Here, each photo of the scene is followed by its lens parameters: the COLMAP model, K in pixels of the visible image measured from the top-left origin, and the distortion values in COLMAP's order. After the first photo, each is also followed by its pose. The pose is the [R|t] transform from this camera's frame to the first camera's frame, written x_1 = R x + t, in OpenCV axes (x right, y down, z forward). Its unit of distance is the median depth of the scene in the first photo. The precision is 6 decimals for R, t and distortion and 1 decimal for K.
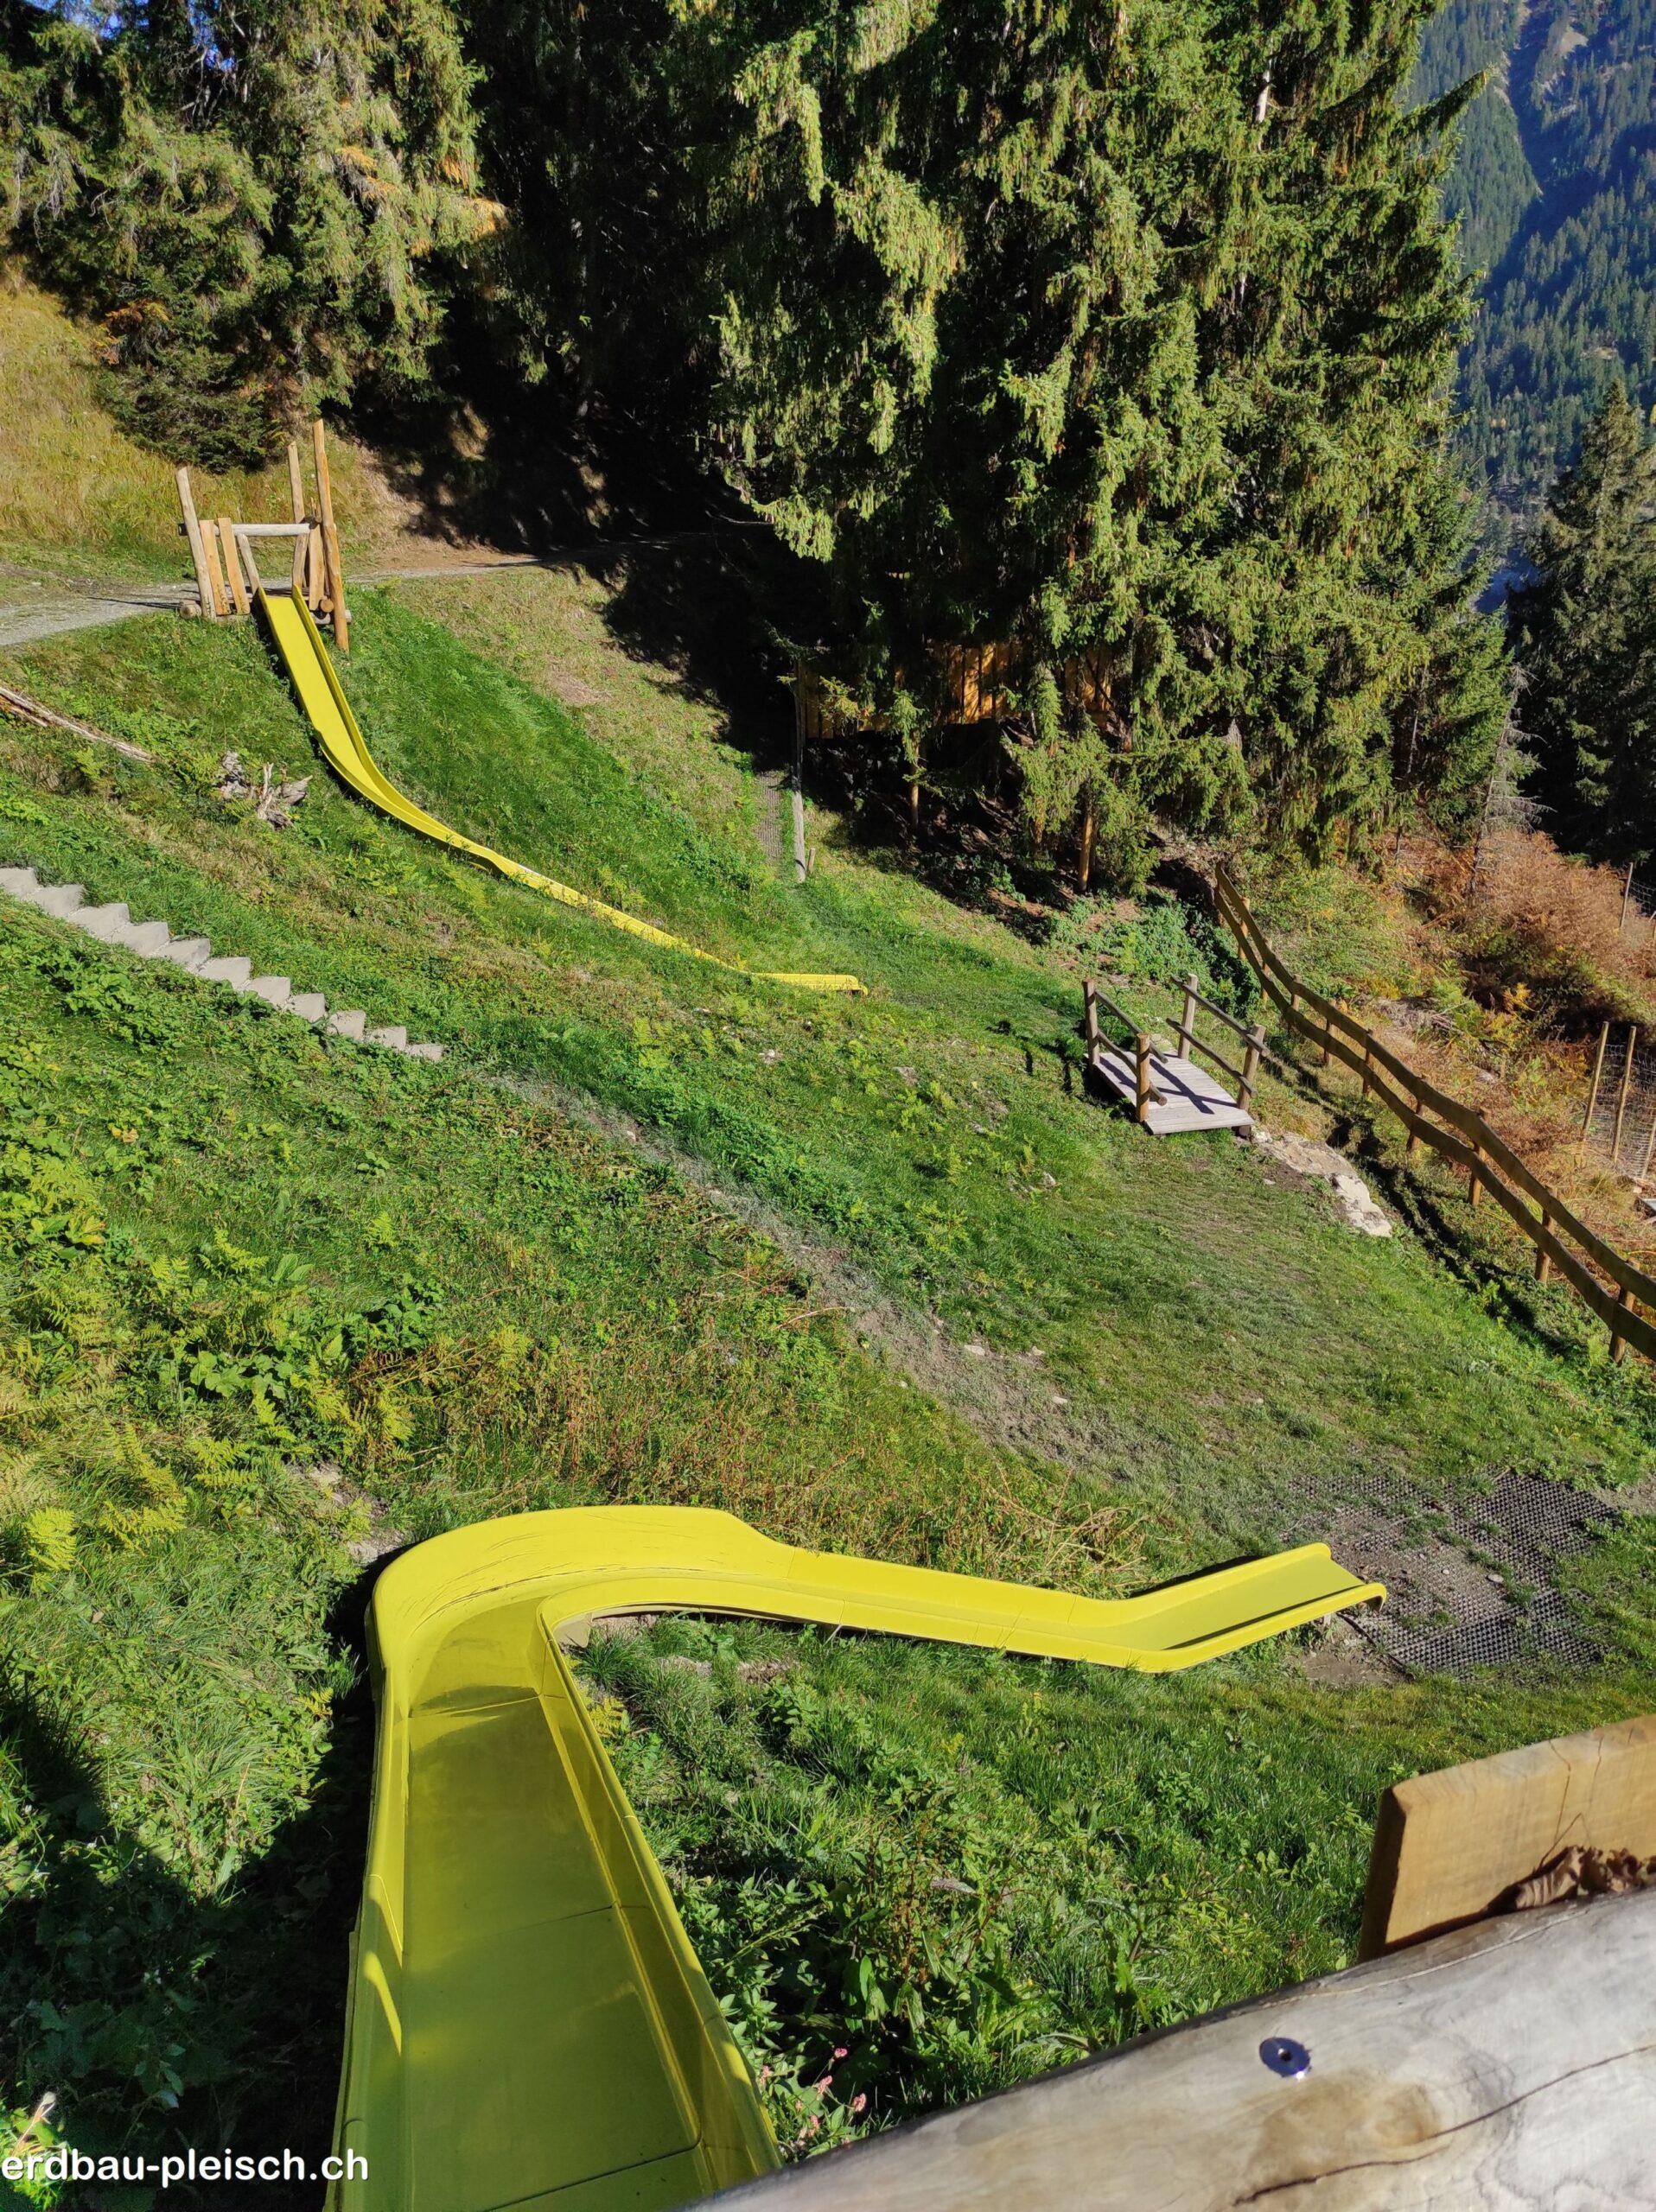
lens RADIAL K [[1626.3, 0, 829.6], [0, 1626.3, 1114.5], [0, 0, 1]] dist [0.050907, -0.035388]
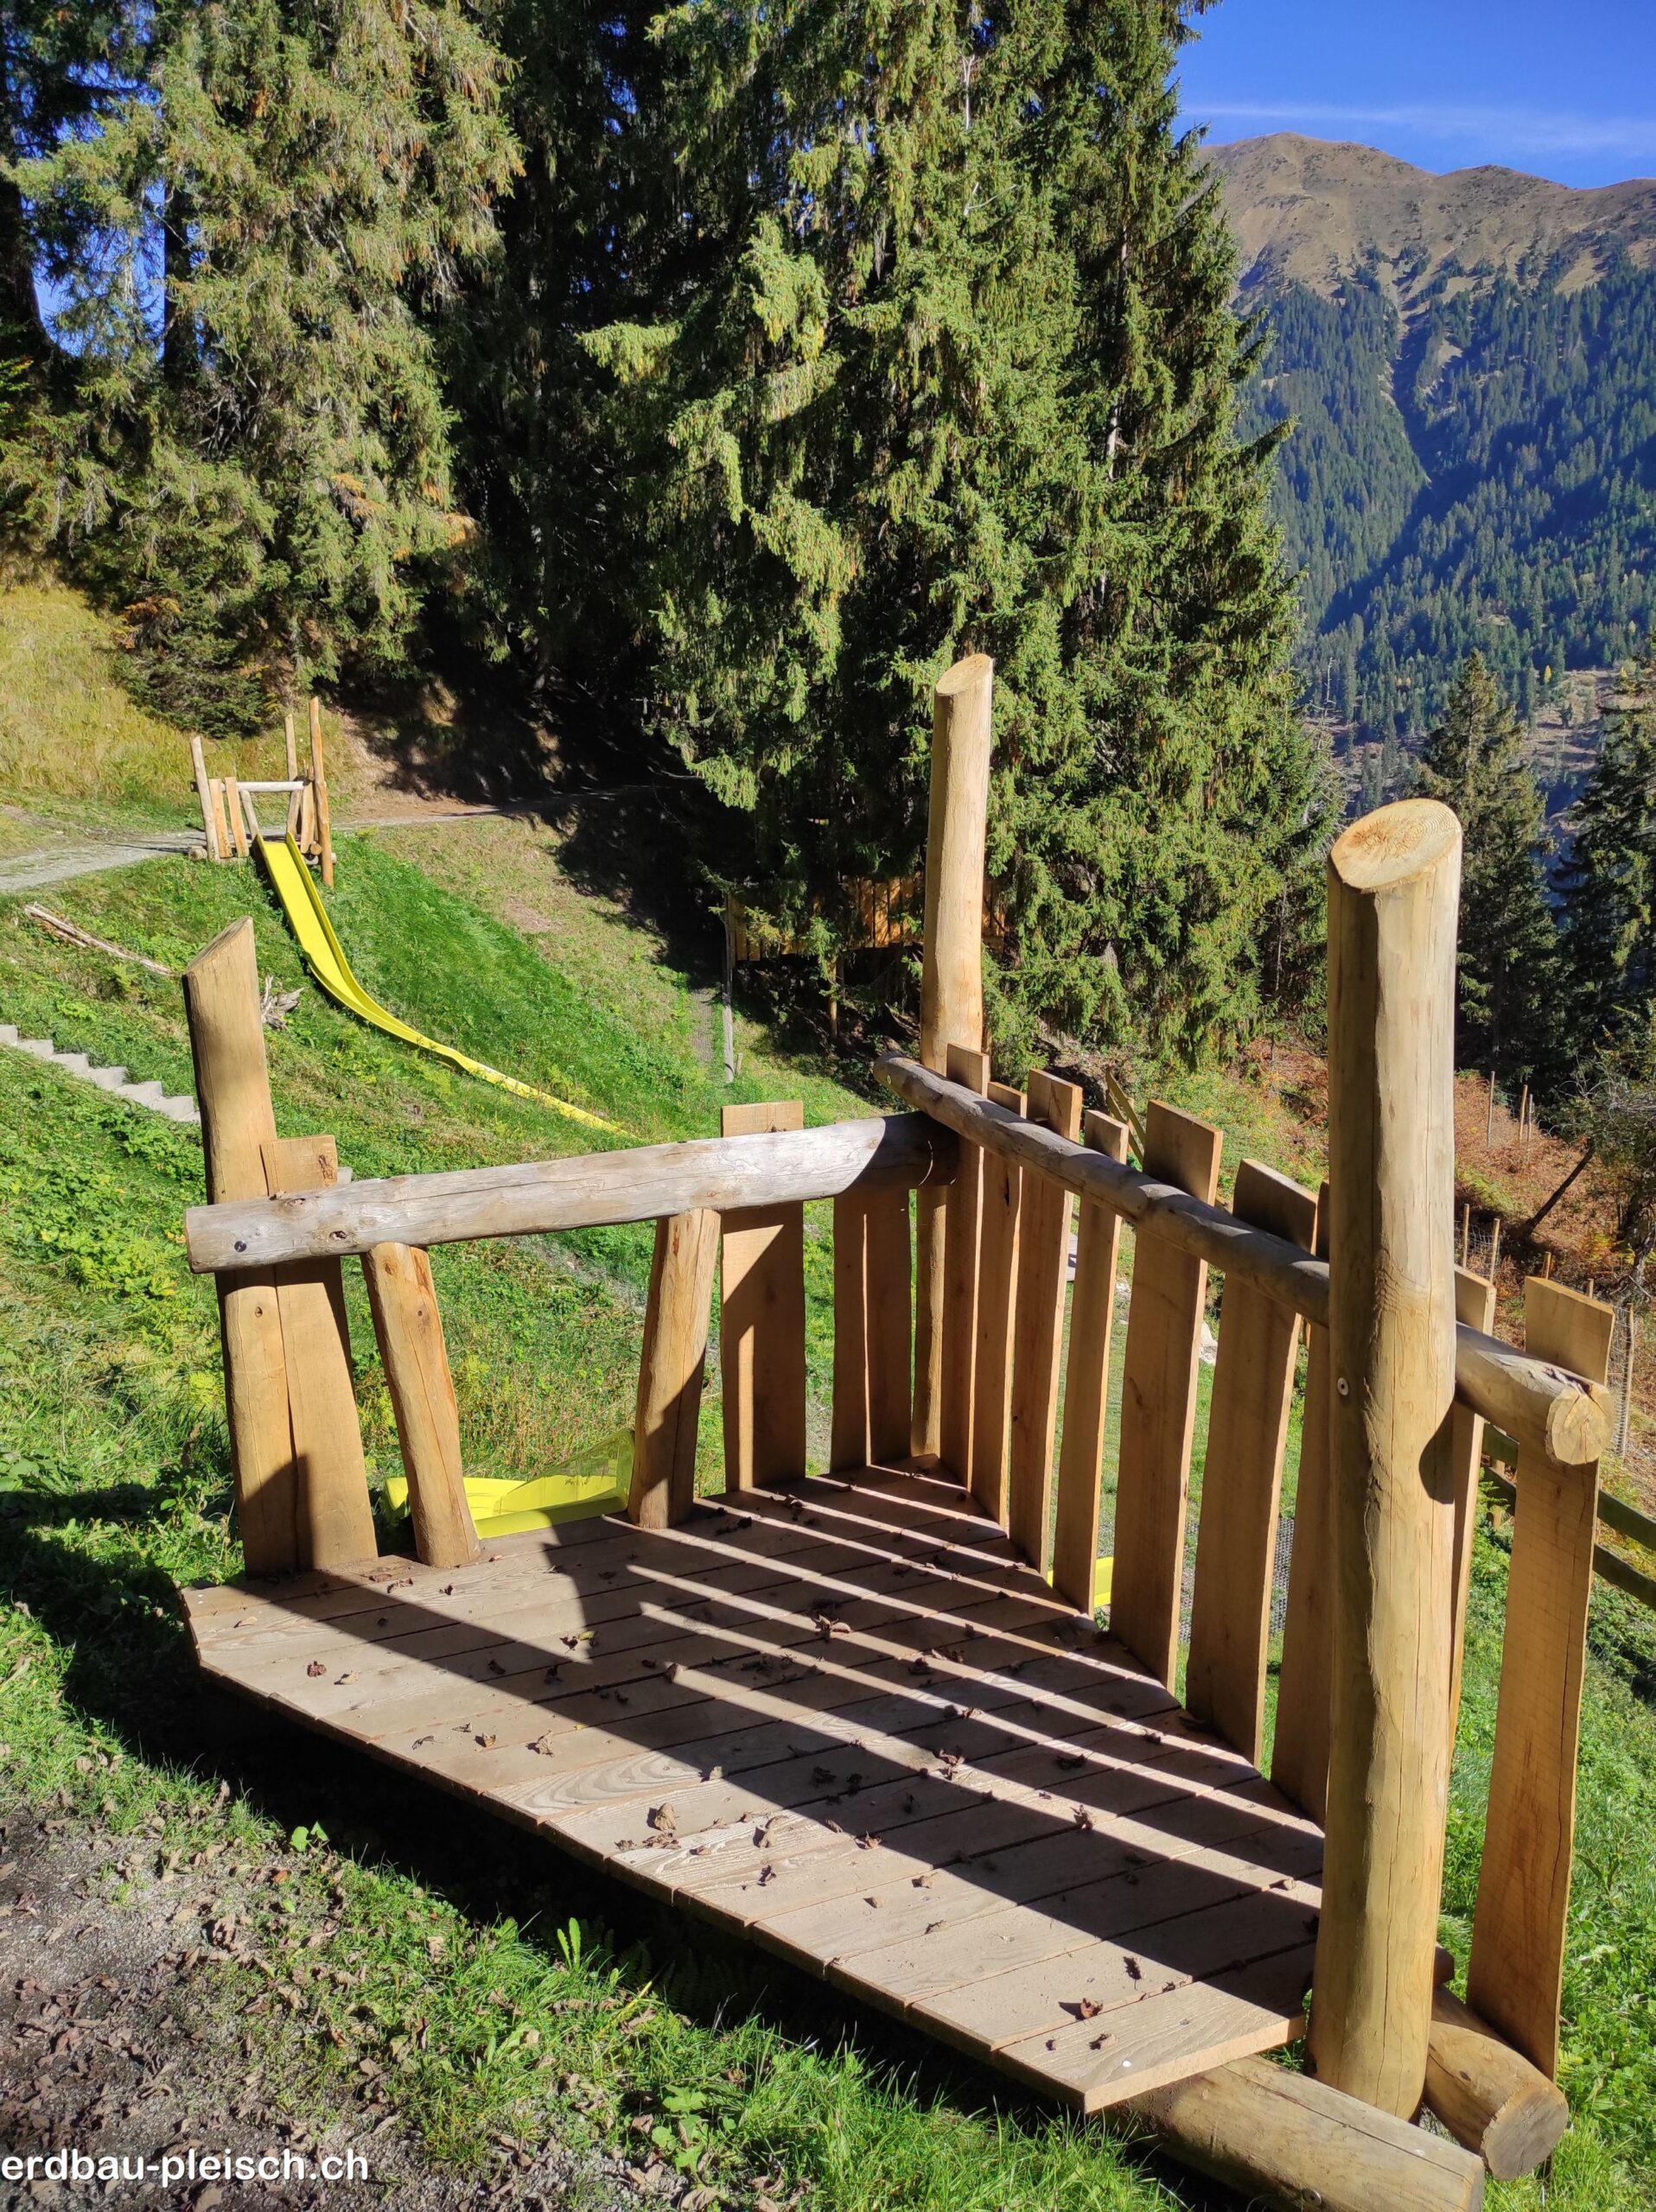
lens RADIAL K [[1626.3, 0, 829.4], [0, 1626.3, 1121.1], [0, 0, 1]] dist [0.050907, -0.035388]
pose [[0.999531, -0.009626, 0.029081, 0.018184], [0.013491, 0.990646, -0.135789, 0.036097], [-0.027502, 0.136117, 0.990311, -0.110399]]
